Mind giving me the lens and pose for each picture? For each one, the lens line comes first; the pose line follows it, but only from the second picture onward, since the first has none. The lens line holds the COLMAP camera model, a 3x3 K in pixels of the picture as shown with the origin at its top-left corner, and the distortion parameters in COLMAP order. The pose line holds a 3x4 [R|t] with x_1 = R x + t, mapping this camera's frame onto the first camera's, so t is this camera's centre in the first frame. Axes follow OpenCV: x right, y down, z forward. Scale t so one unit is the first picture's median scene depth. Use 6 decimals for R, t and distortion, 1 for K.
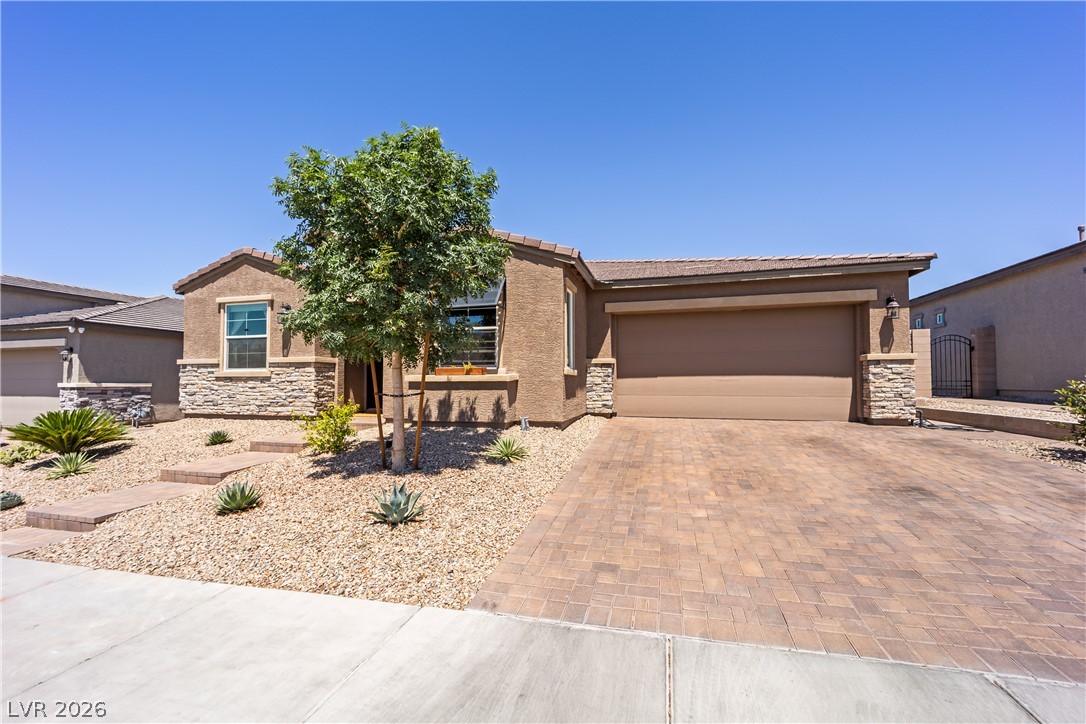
lens RADIAL K [[444.6, 0, 548.8], [0, 444.6, 390.8], [0, 0, 1]] dist [0.014860, -0.007525]
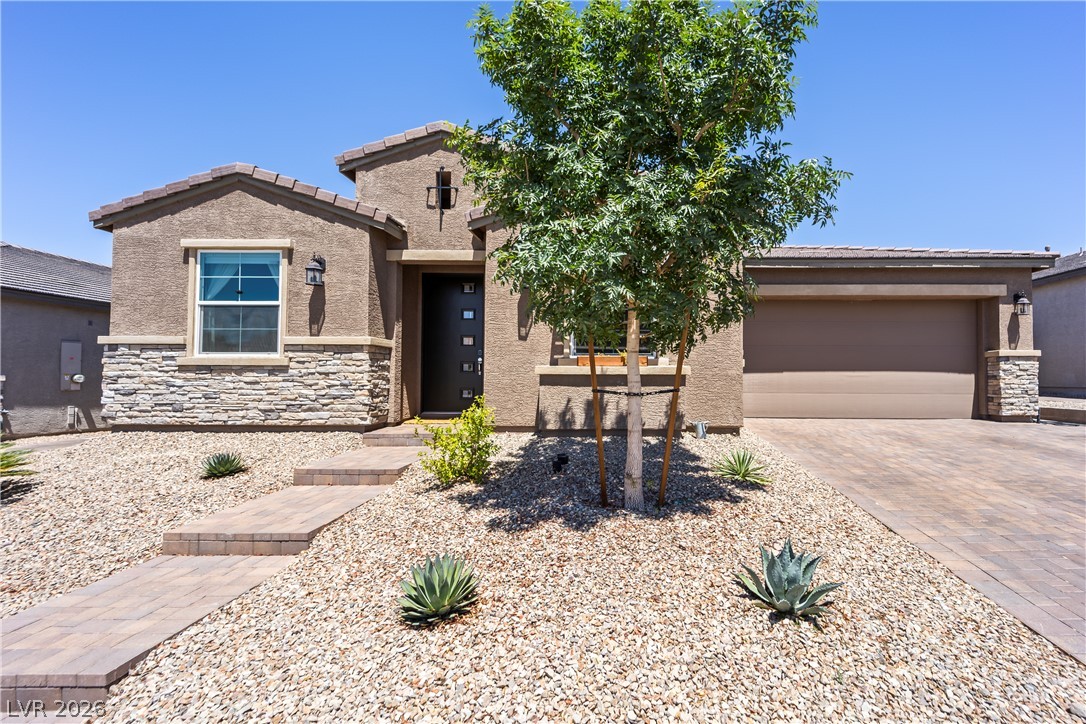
lens RADIAL K [[444.6, 0, 560.9], [0, 444.6, 384.6], [0, 0, 1]] dist [0.014860, -0.007525]
pose [[0.965519, 0.002866, 0.260317, -0.419335], [-0.000283, 0.999950, -0.009961, 0.002500], [-0.260333, 0.009544, 0.965472, 0.274478]]
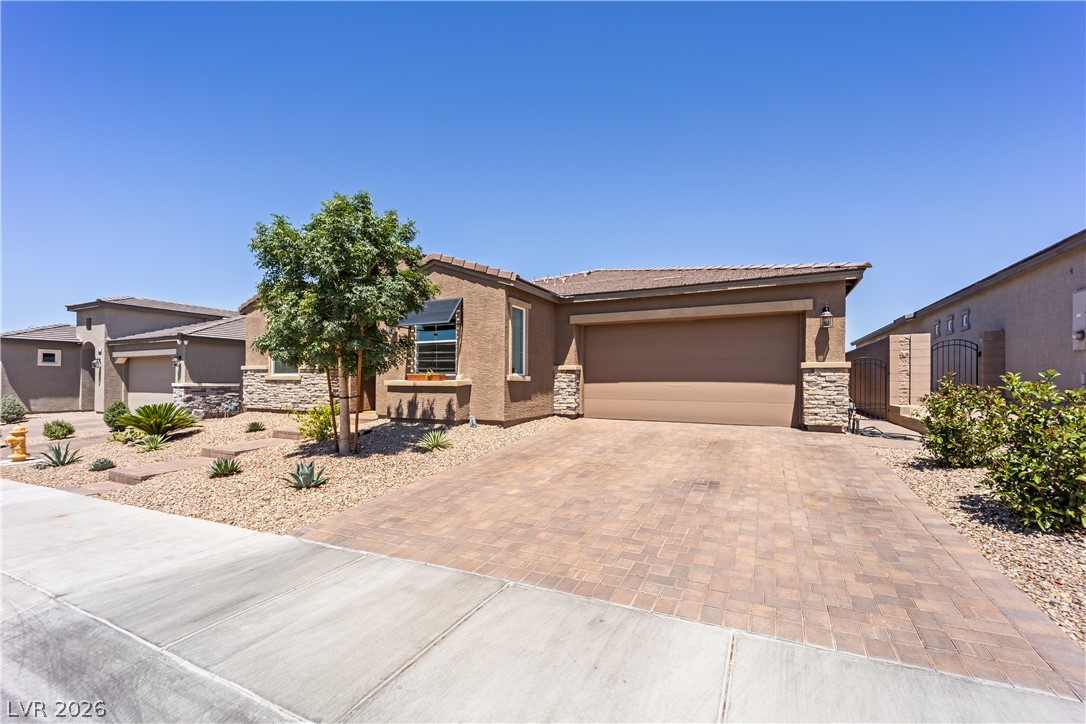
lens RADIAL K [[444.6, 0, 554.8], [0, 444.6, 405.0], [0, 0, 1]] dist [0.014860, -0.007525]
pose [[0.983279, 0.016928, -0.181318, 0.322006], [-0.011267, 0.999418, 0.032204, -0.010053], [0.181757, -0.029622, 0.982897, -0.114925]]
